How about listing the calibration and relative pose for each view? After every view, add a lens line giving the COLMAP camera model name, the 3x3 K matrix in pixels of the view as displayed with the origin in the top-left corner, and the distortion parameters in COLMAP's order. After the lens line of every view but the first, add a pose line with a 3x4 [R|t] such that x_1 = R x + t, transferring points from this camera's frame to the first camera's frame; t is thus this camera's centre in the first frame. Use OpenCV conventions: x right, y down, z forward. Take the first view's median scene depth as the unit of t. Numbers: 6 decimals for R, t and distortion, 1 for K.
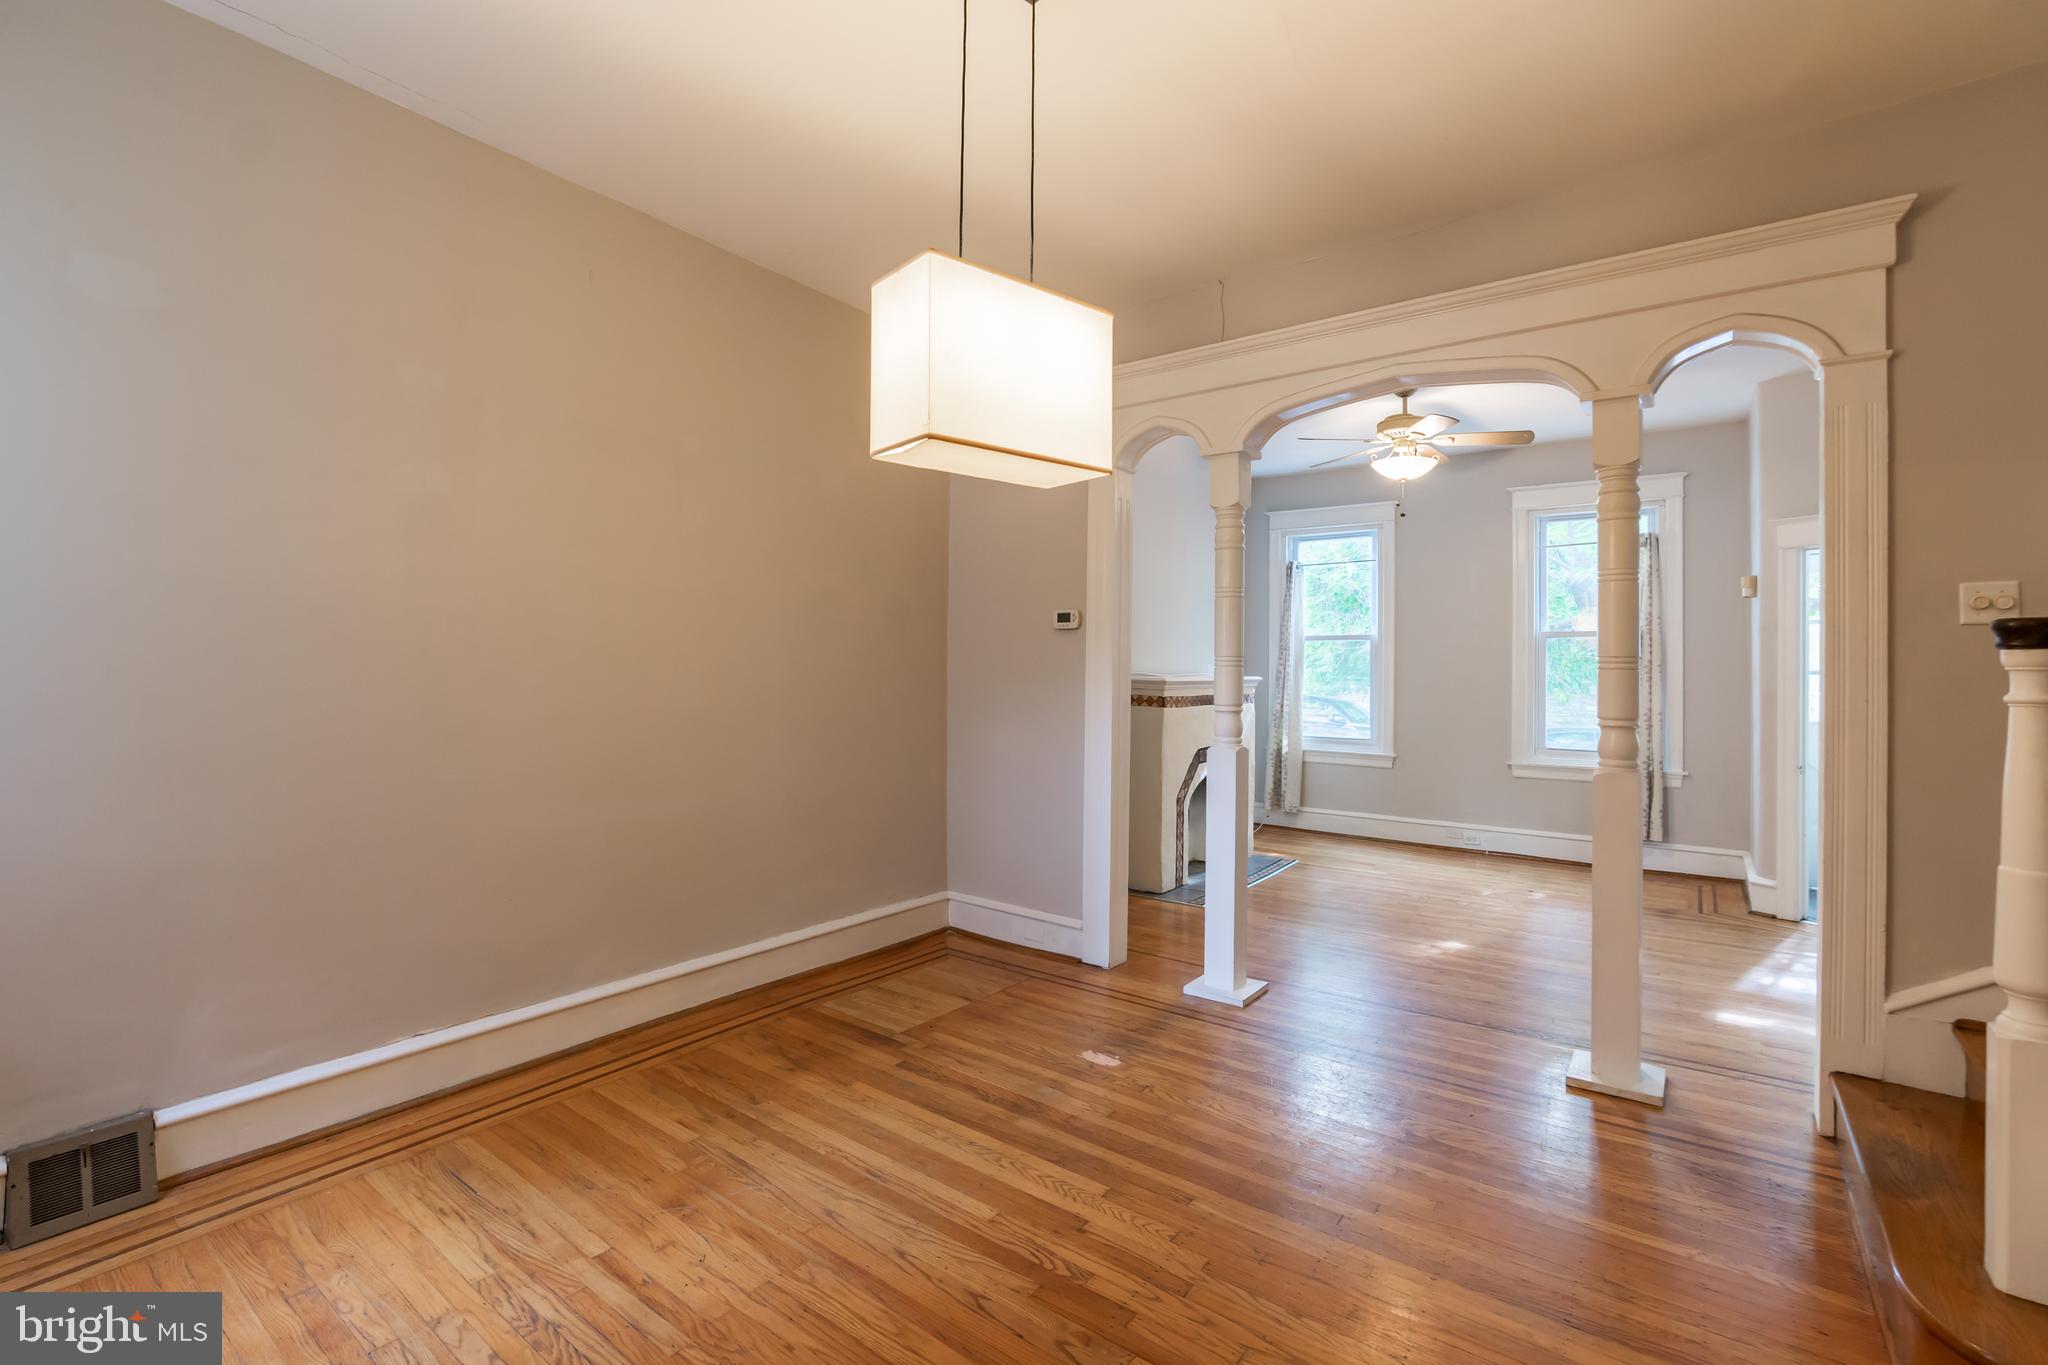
lens RADIAL K [[937.7, 0, 1027.1], [0, 937.7, 667.1], [0, 0, 1]] dist [-0.009013, 0.000313]
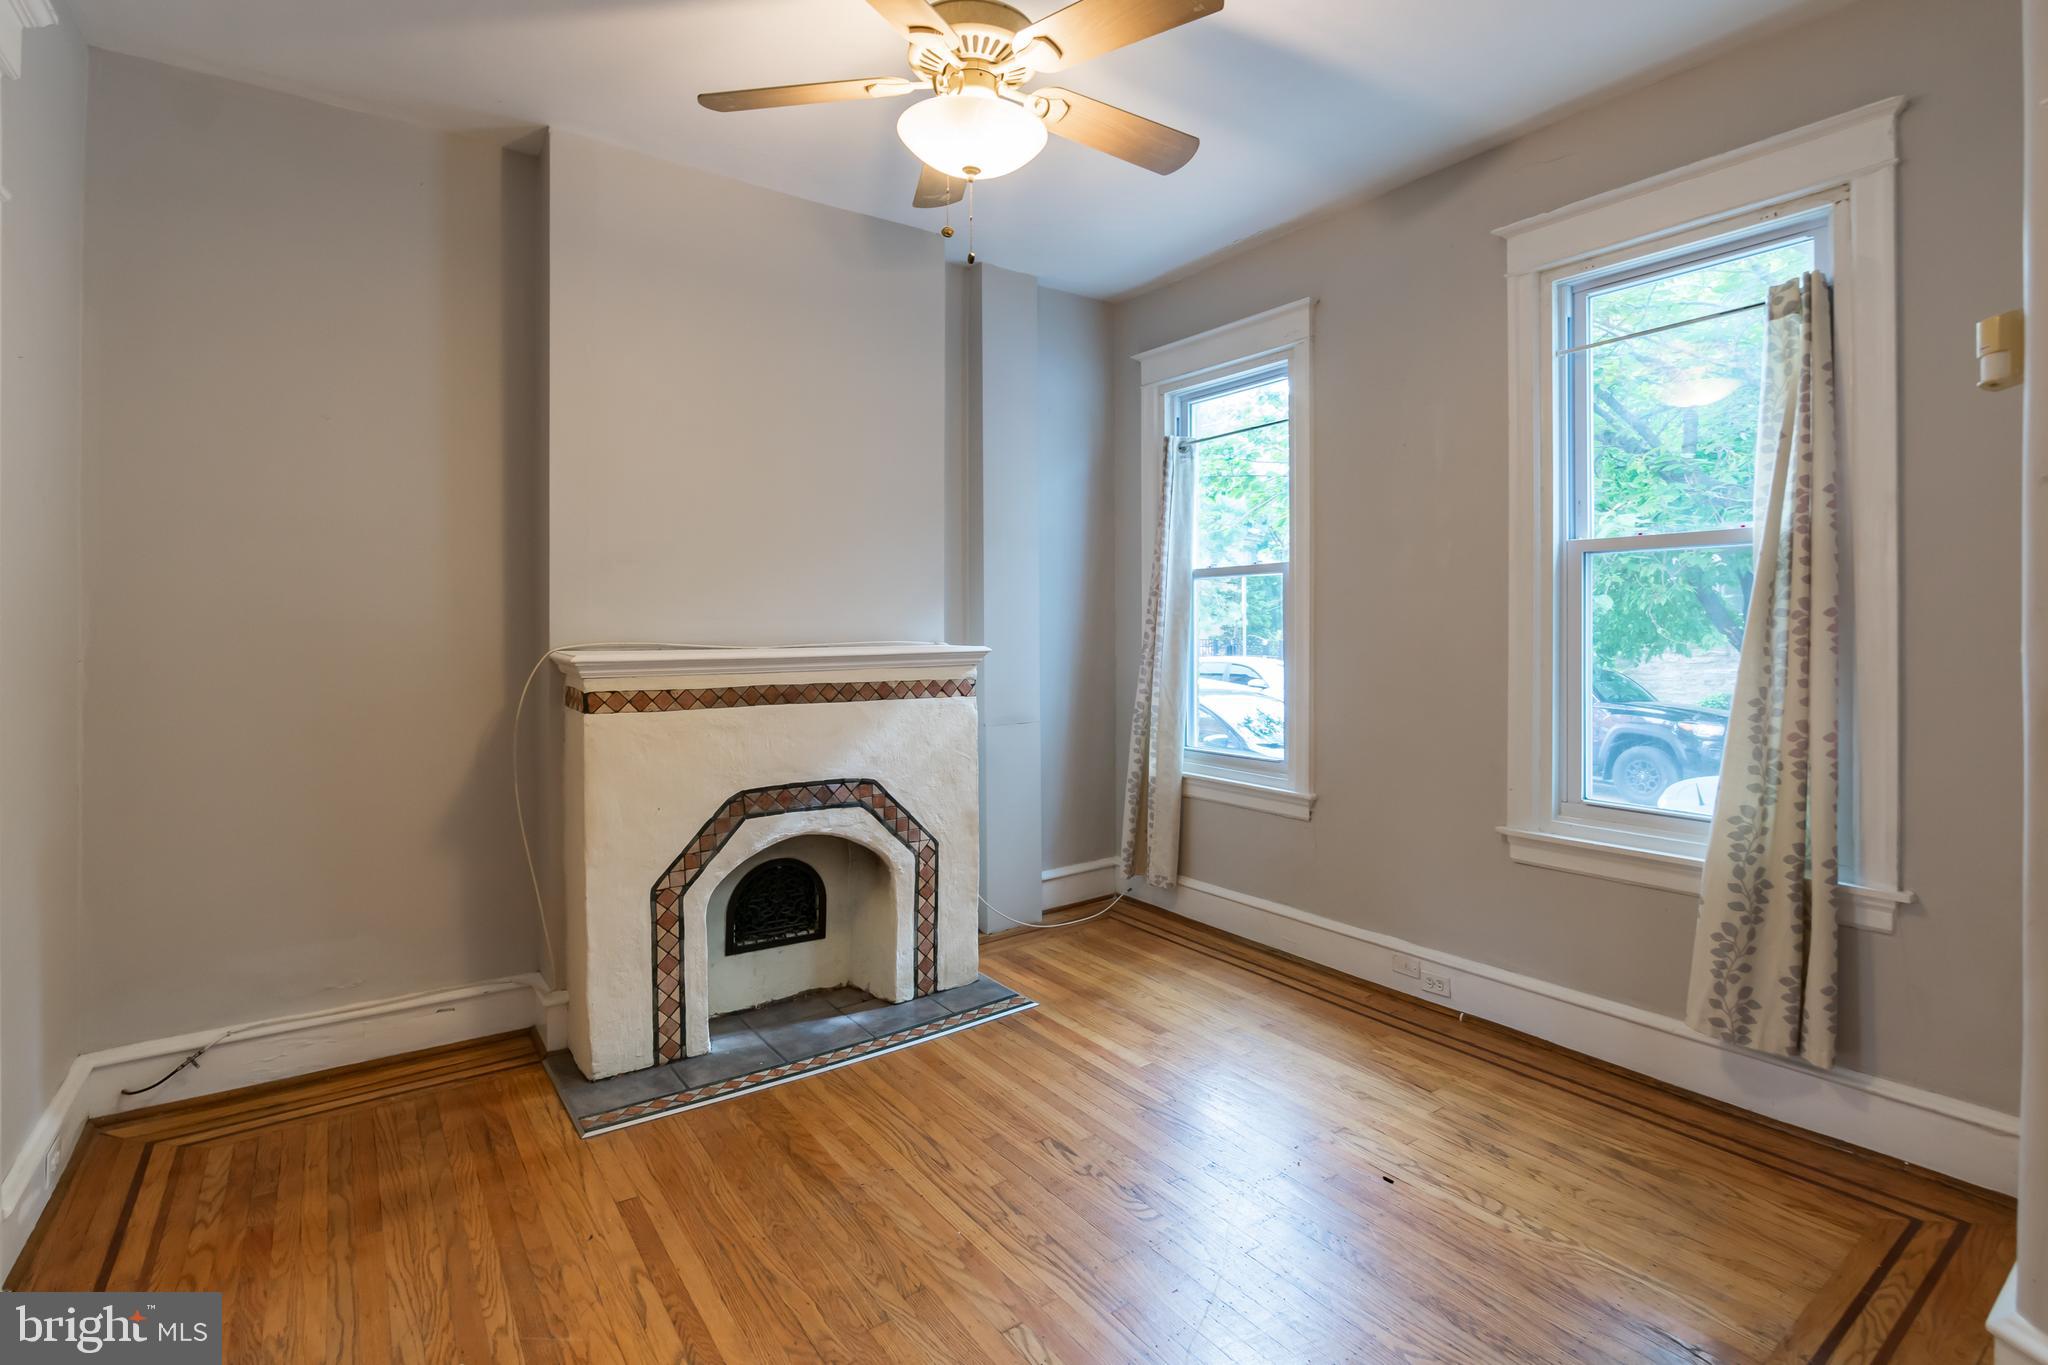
lens RADIAL K [[1005.9, 0, 1026.2], [0, 1005.9, 637.8], [0, 0, 1]] dist [-0.014662, 0.000179]
pose [[0.955758, -0.010089, -0.293982, 0.527812], [0.012777, 0.999892, 0.007224, 0.001846], [0.293878, -0.010661, 0.955784, 0.557896]]
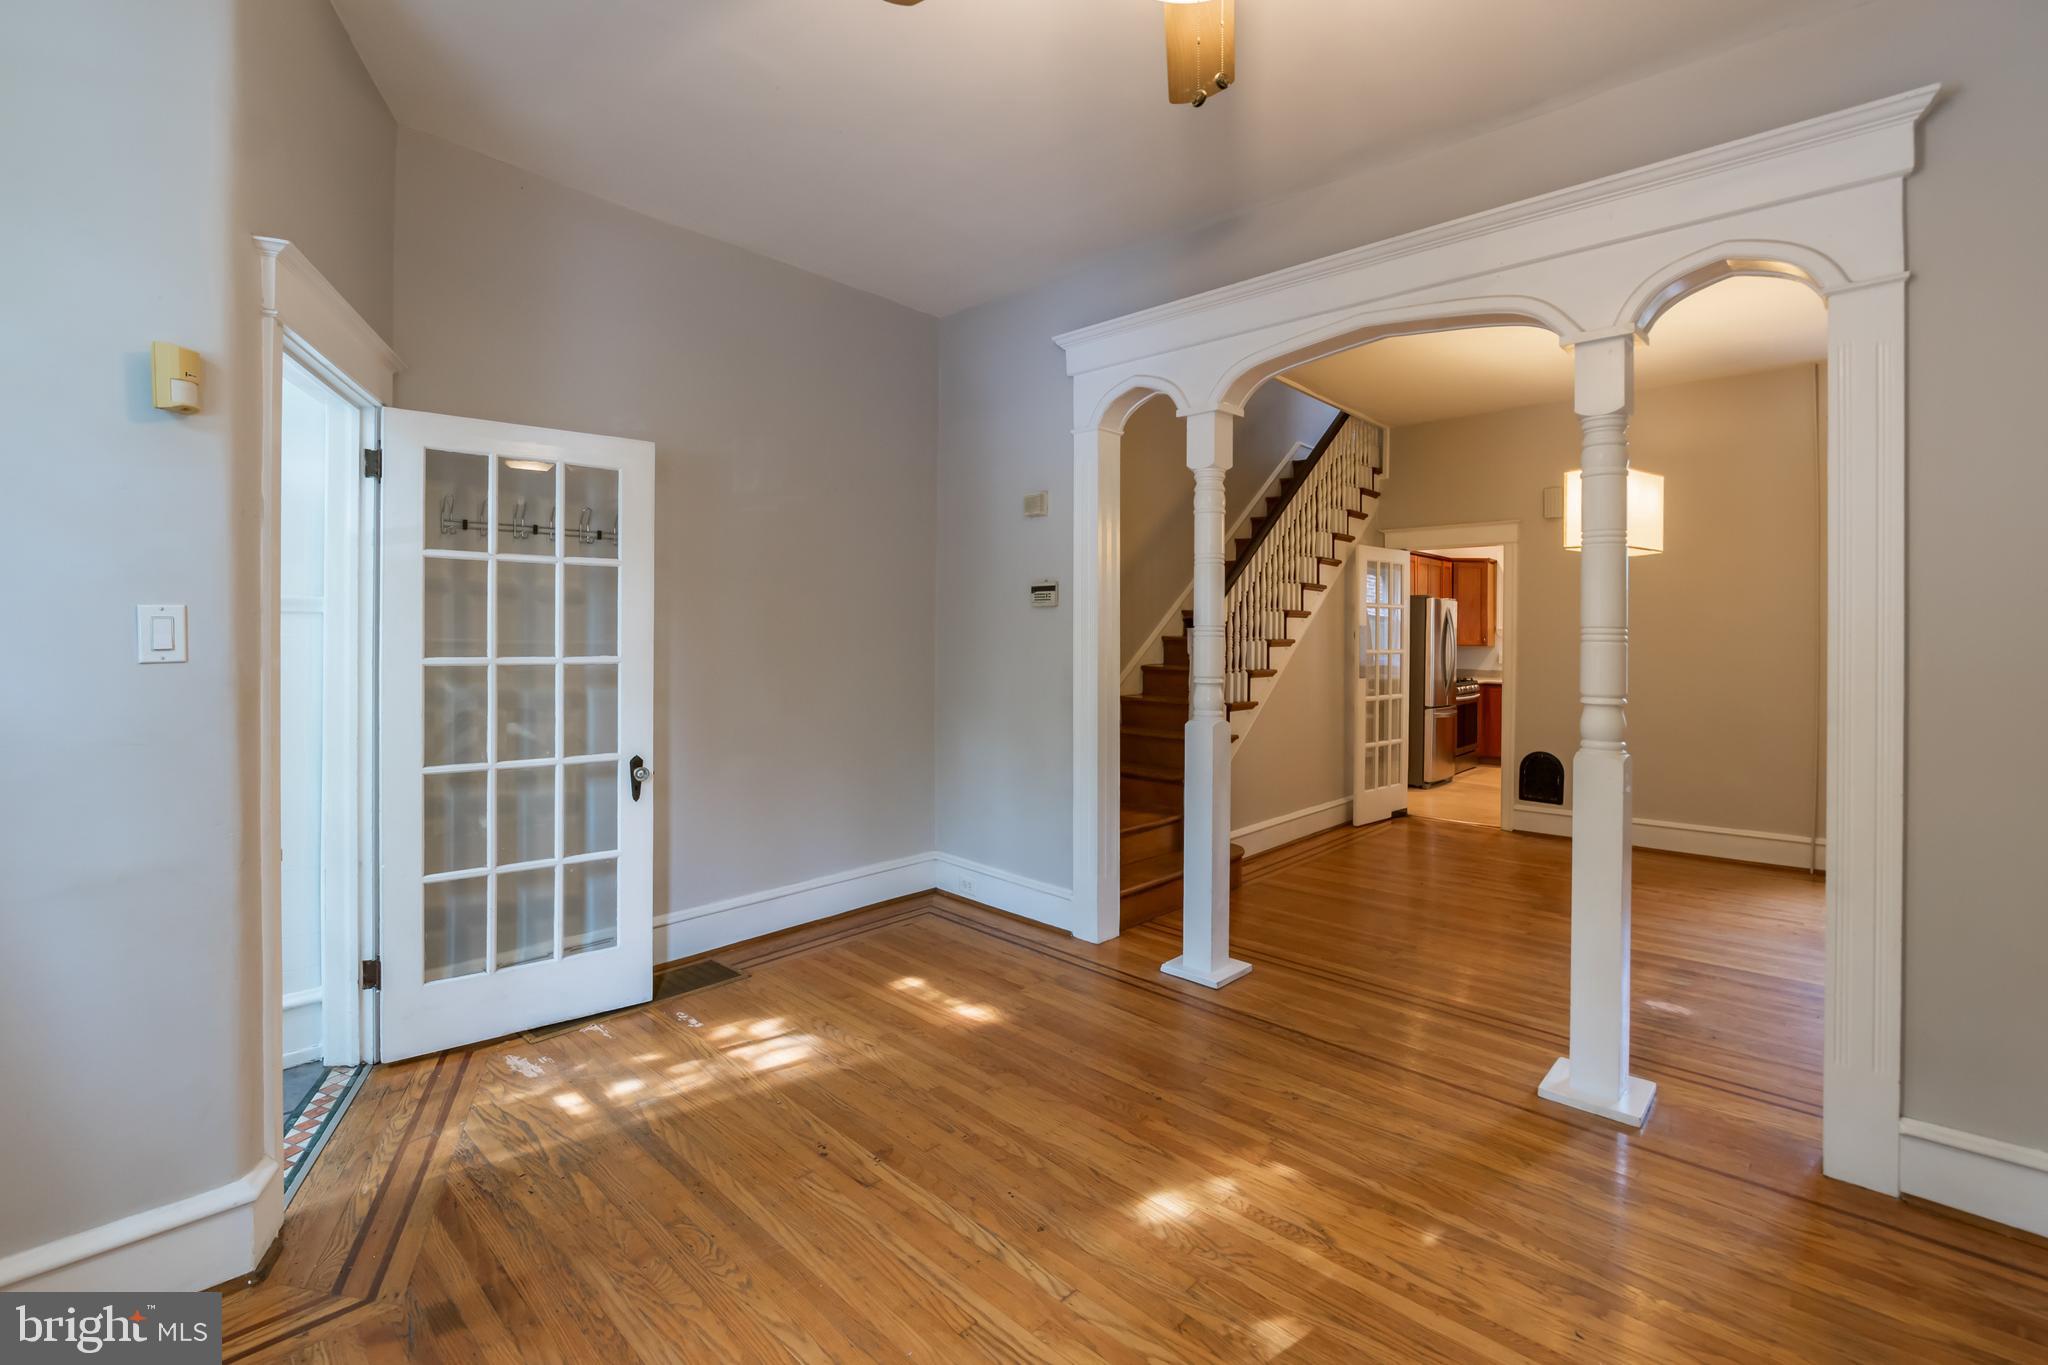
lens RADIAL K [[940.2, 0, 1064.5], [0, 940.2, 623.9], [0, 0, 1]] dist [0.014026, -0.000093]
pose [[-0.997709, -0.017260, 0.065418, 0.400657], [-0.017966, 0.999786, -0.010226, 0.001101], [-0.065228, -0.011378, -0.997806, 1.241514]]
